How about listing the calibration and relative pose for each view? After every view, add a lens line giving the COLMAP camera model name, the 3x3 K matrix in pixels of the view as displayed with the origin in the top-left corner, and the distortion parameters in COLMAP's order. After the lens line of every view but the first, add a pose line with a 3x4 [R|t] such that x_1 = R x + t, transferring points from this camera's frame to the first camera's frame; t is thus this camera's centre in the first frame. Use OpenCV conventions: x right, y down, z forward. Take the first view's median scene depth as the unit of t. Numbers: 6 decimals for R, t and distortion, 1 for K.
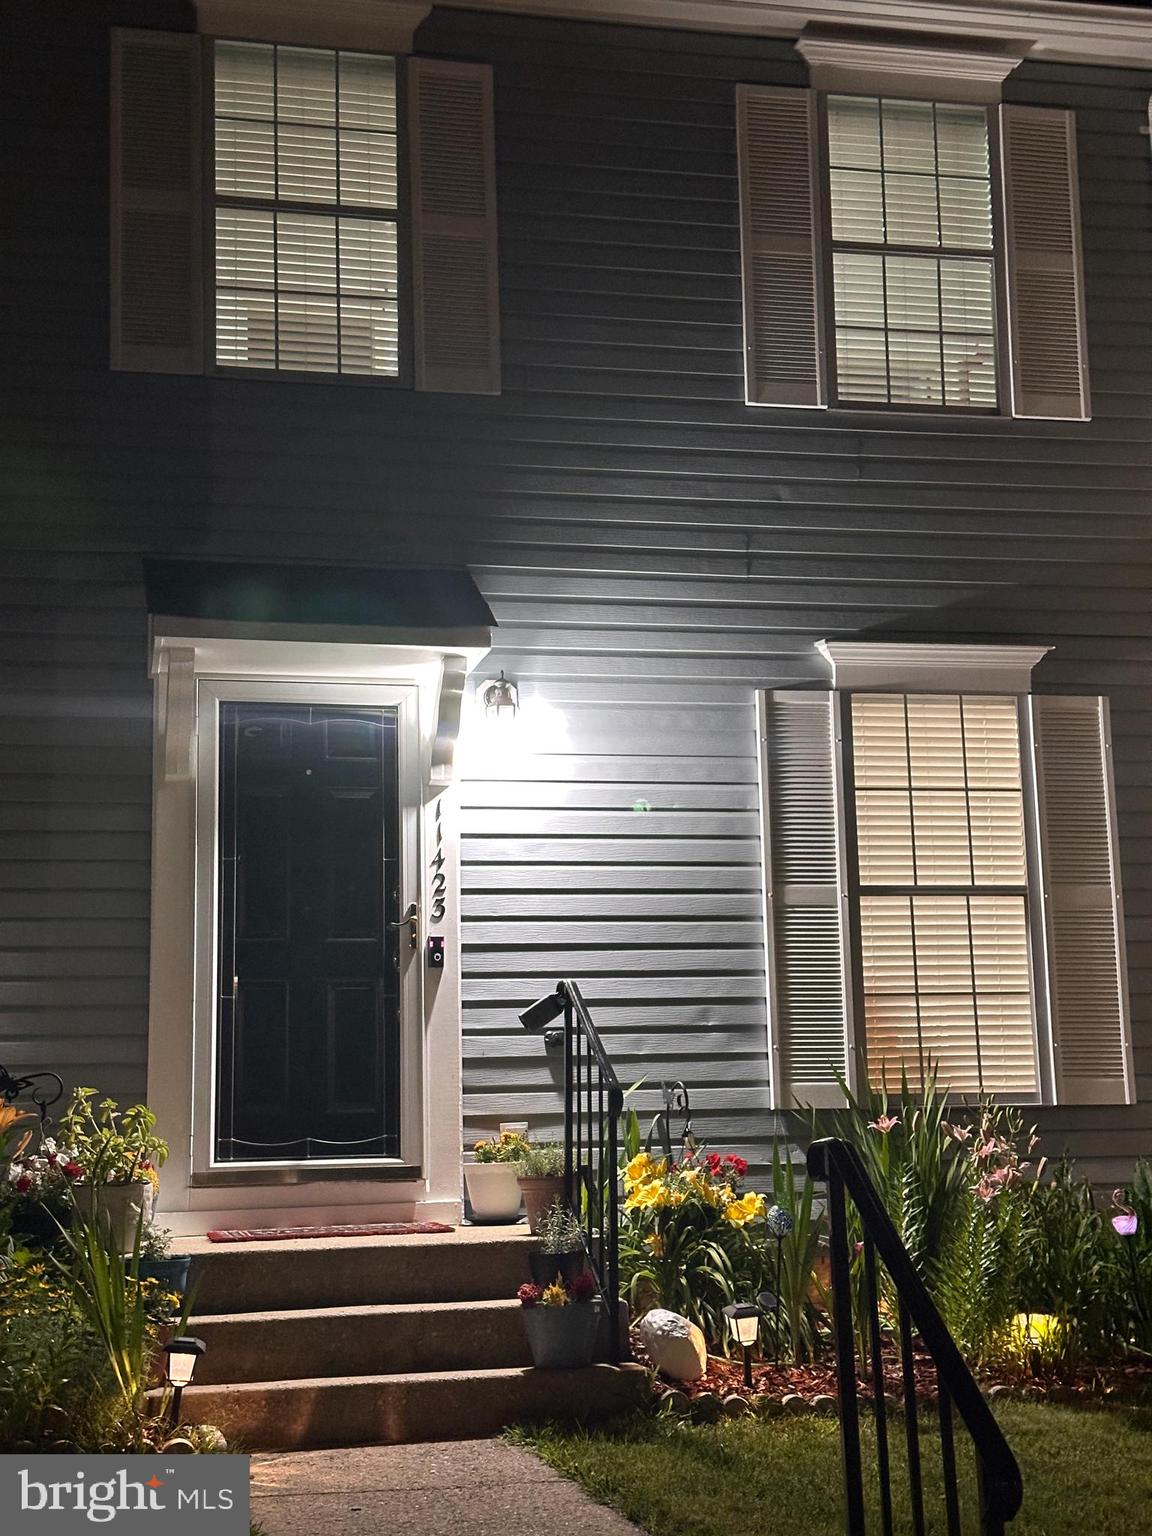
lens RADIAL K [[2121.6, 0, 576.0], [0, 2121.6, 768.0], [0, 0, 1]] dist [0.120377, -0.089802]
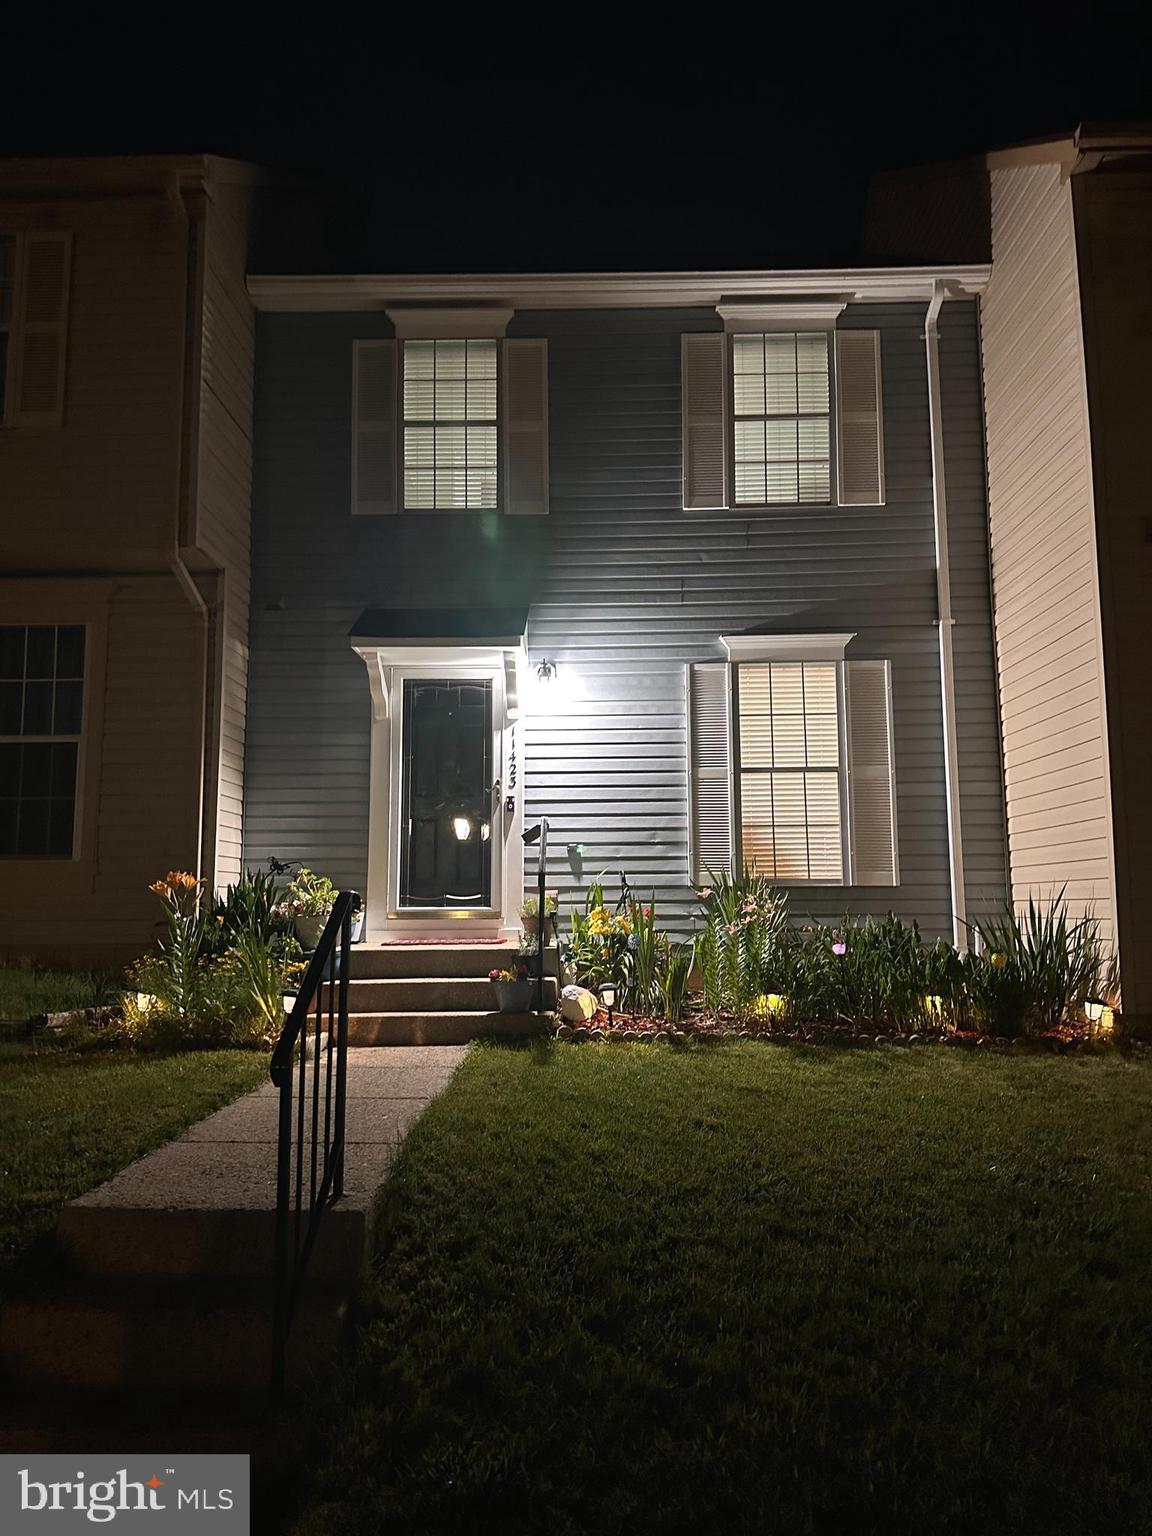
lens RADIAL K [[1095.6, 0, 576.0], [0, 1095.6, 768.0], [0, 0, 1]] dist [0.179254, -0.402209]
pose [[0.970228, -0.012929, -0.241848, 0.225537], [0.024226, 0.998747, 0.043793, 0.010051], [0.240979, -0.048348, 0.969325, 0.032622]]
